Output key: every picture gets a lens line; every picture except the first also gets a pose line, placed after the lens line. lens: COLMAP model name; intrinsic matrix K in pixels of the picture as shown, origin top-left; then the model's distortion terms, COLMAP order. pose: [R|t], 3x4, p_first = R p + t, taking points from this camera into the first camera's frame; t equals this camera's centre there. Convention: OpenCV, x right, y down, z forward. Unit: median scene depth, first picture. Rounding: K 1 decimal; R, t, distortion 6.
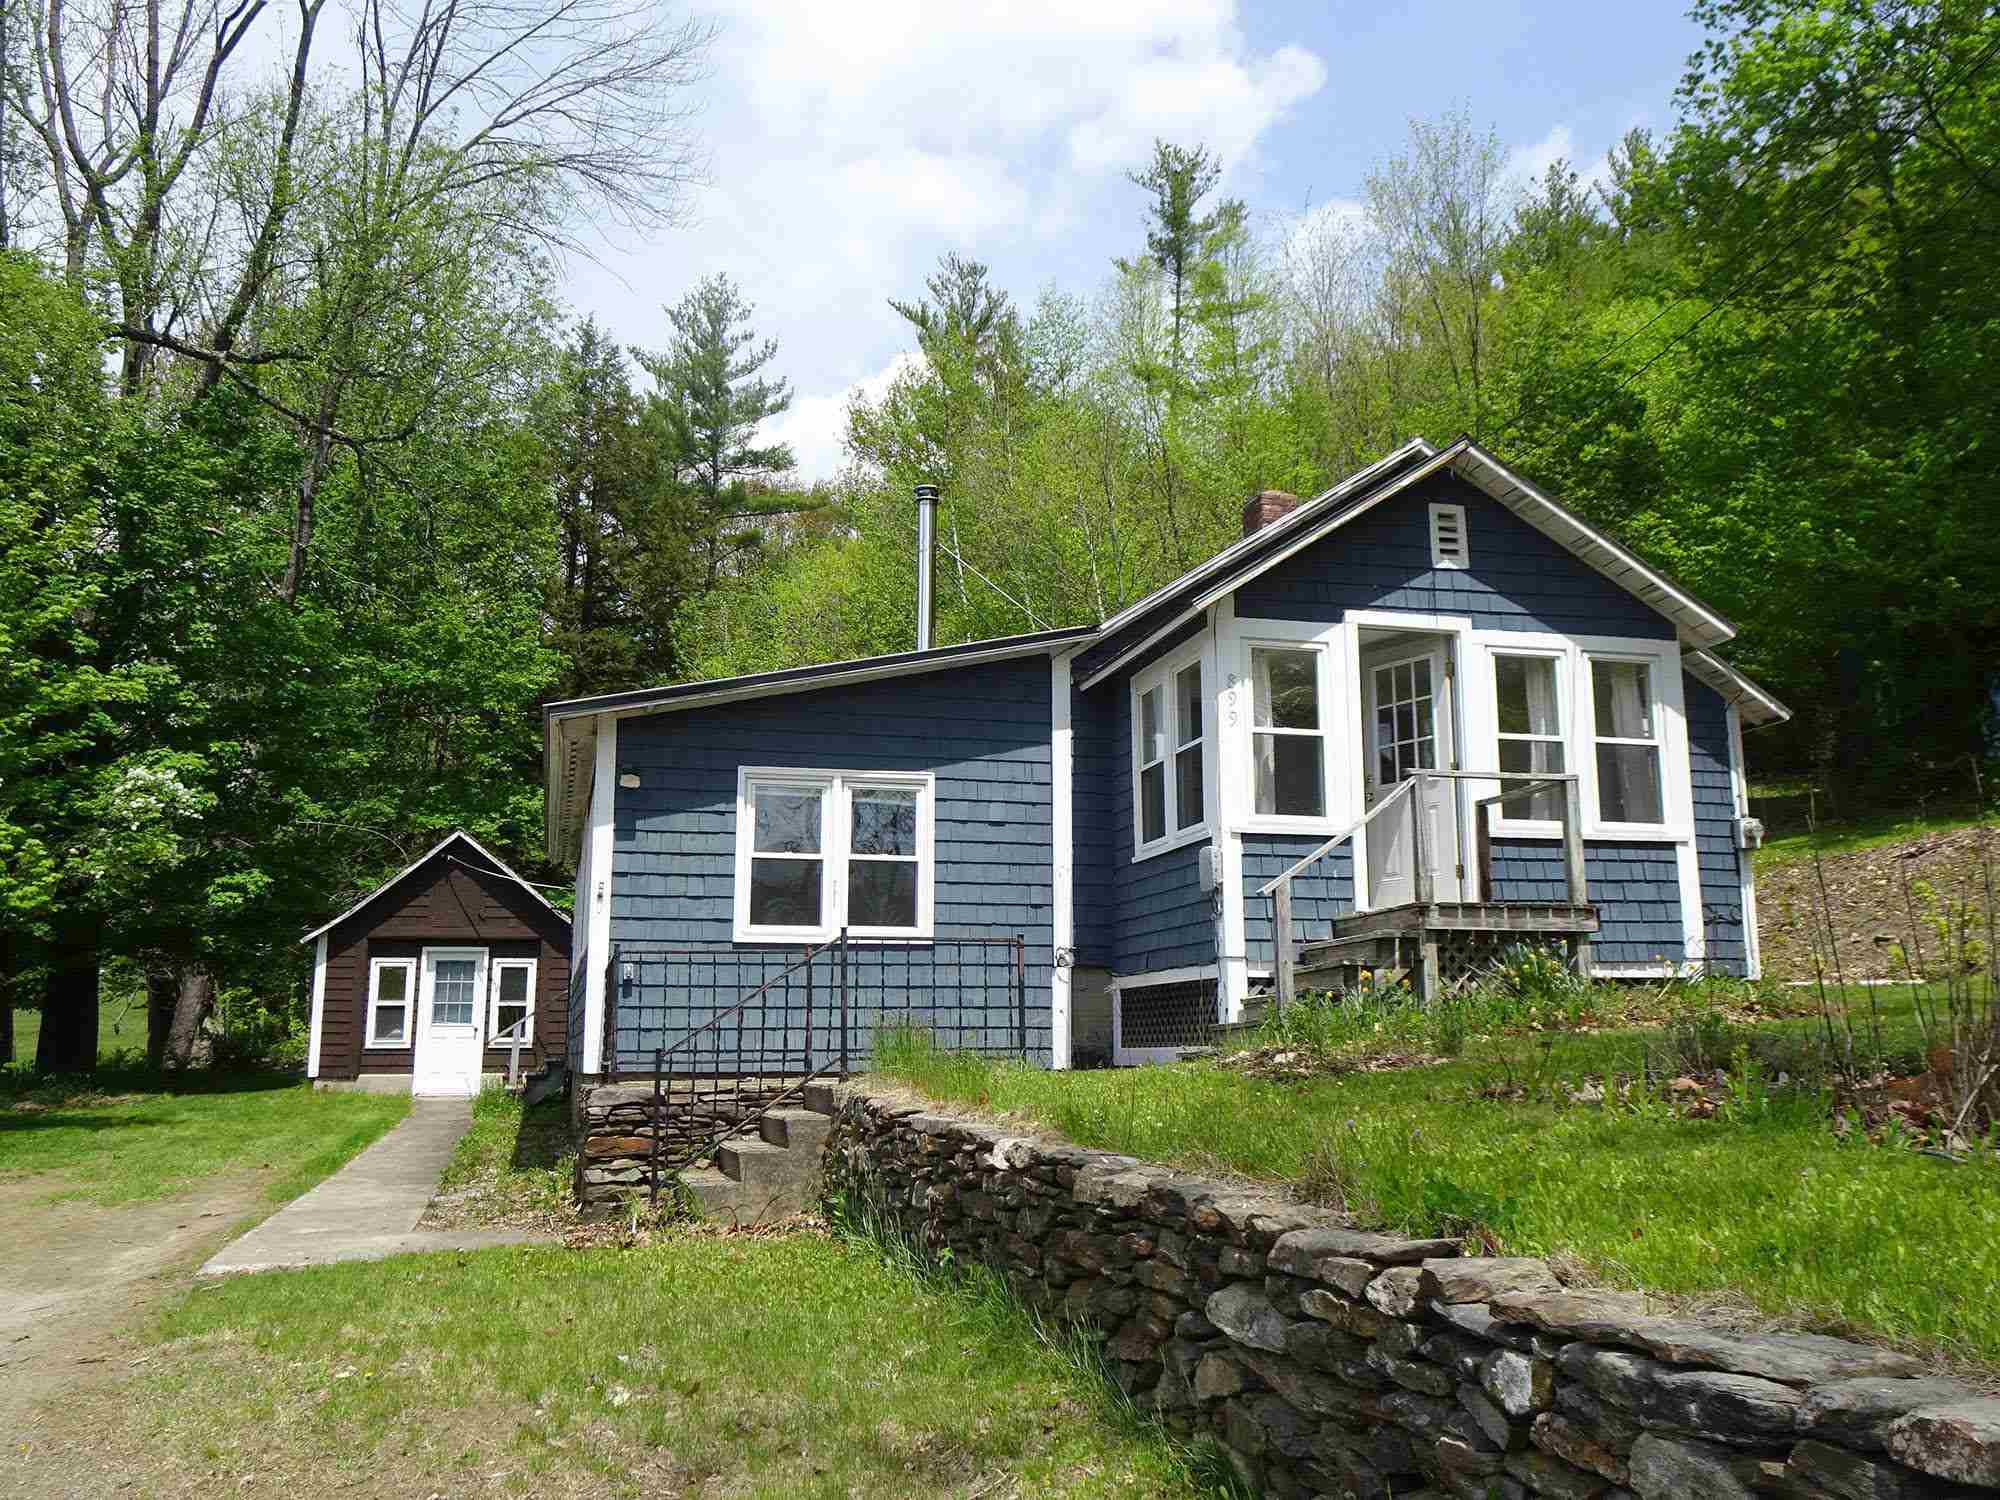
lens RADIAL K [[1621.9, 0, 1012.9], [0, 1621.9, 737.3], [0, 0, 1]] dist [0.015567, 0.013135]
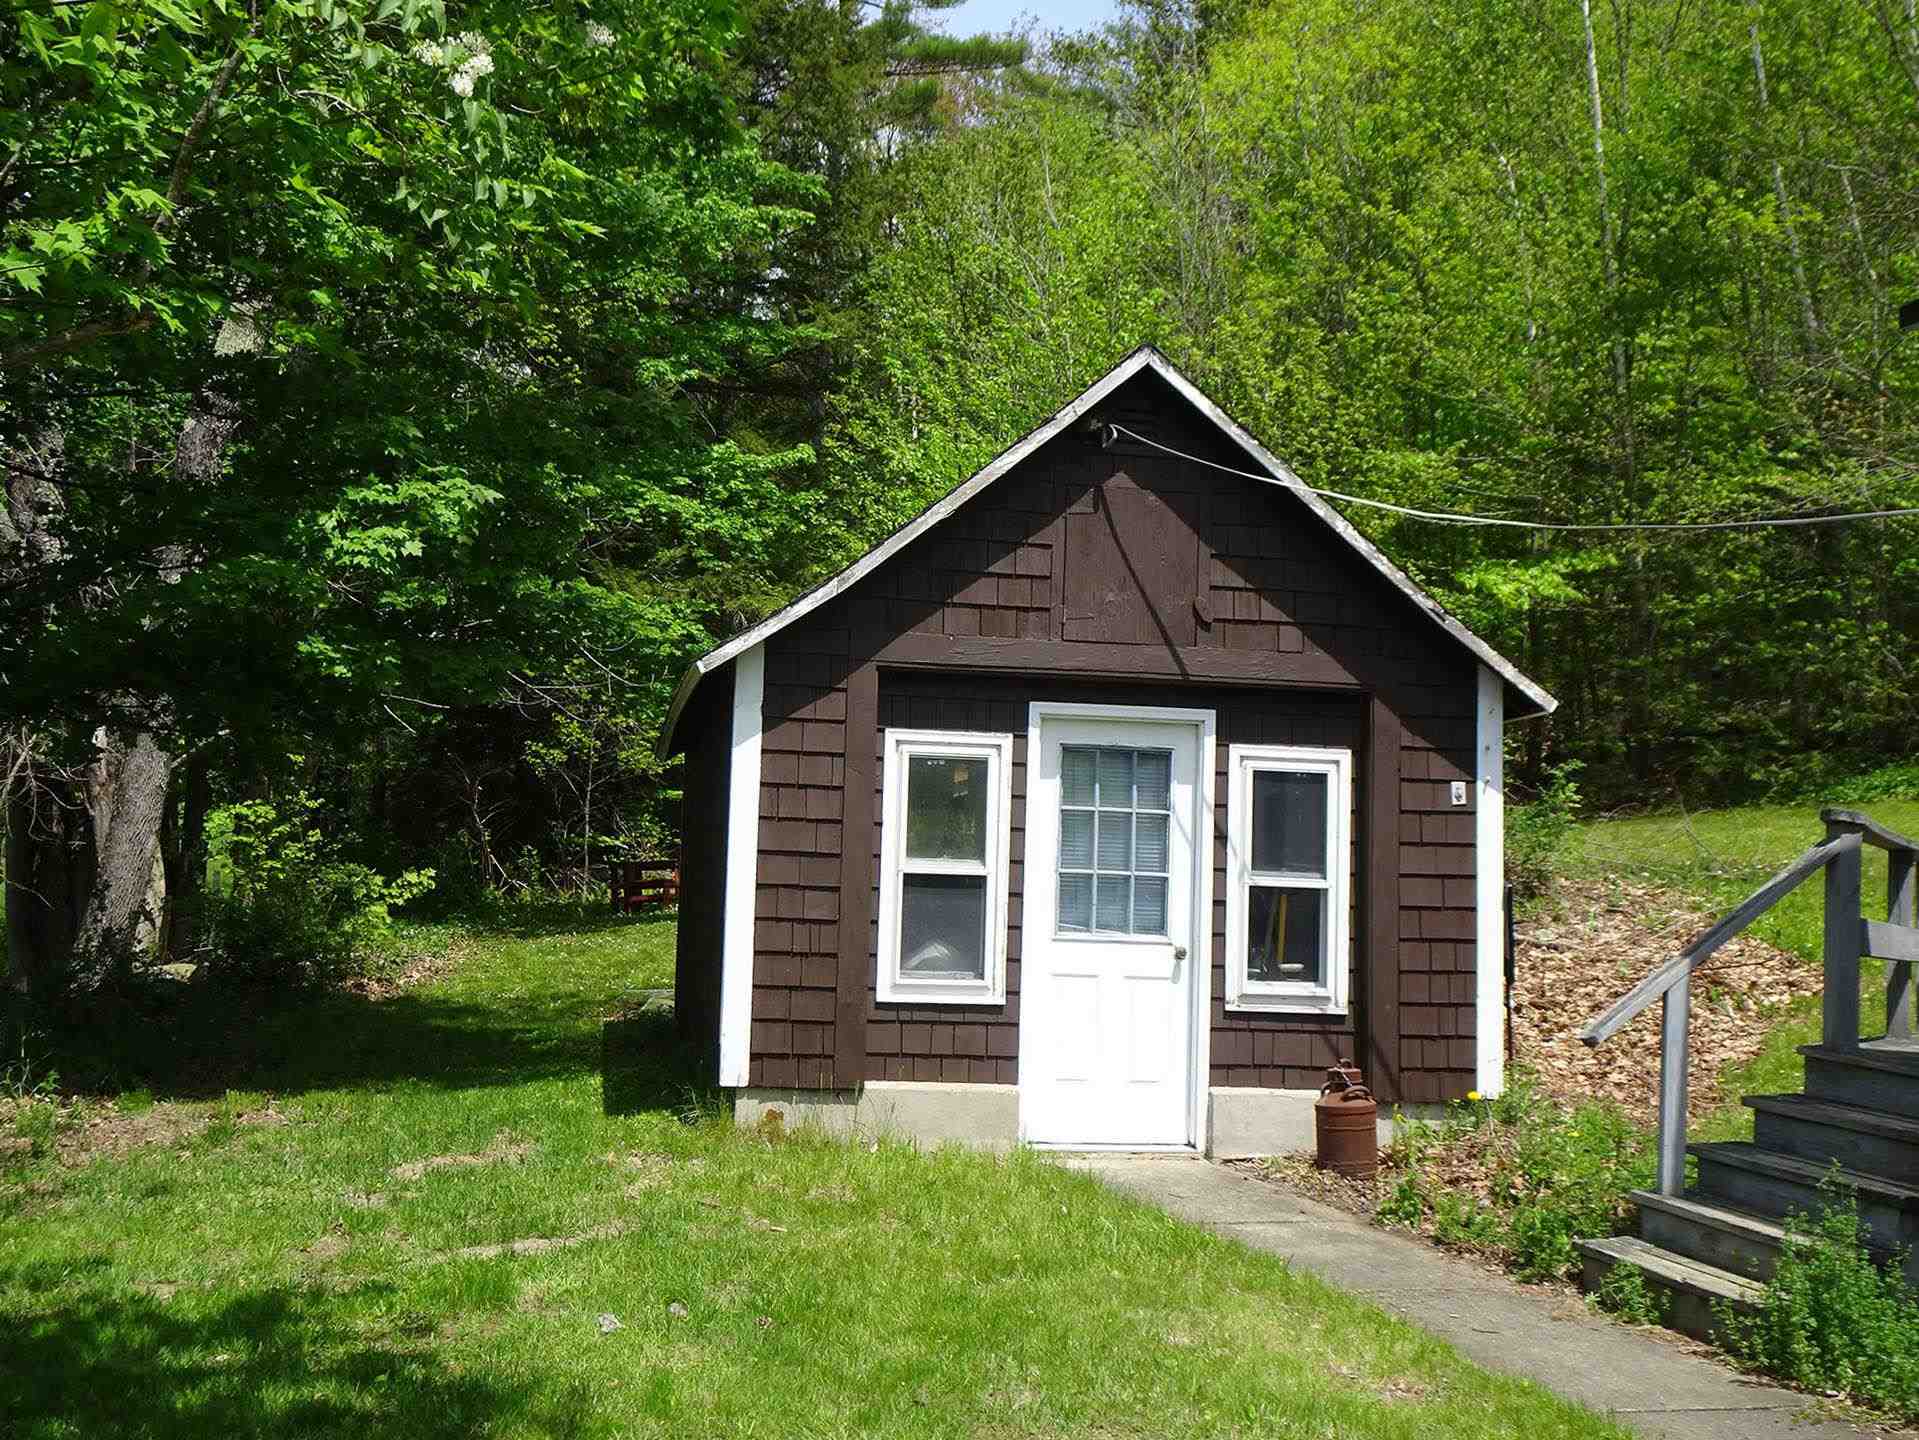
lens RADIAL K [[2108.8, 0, 1041.0], [0, 2108.8, 755.9], [0, 0, 1]] dist [0.066146, 0.000000]
pose [[0.999221, 0.033506, 0.020831, -0.689979], [-0.035653, 0.992946, 0.113076, 0.171156], [-0.016895, -0.113731, 0.993368, 1.074310]]
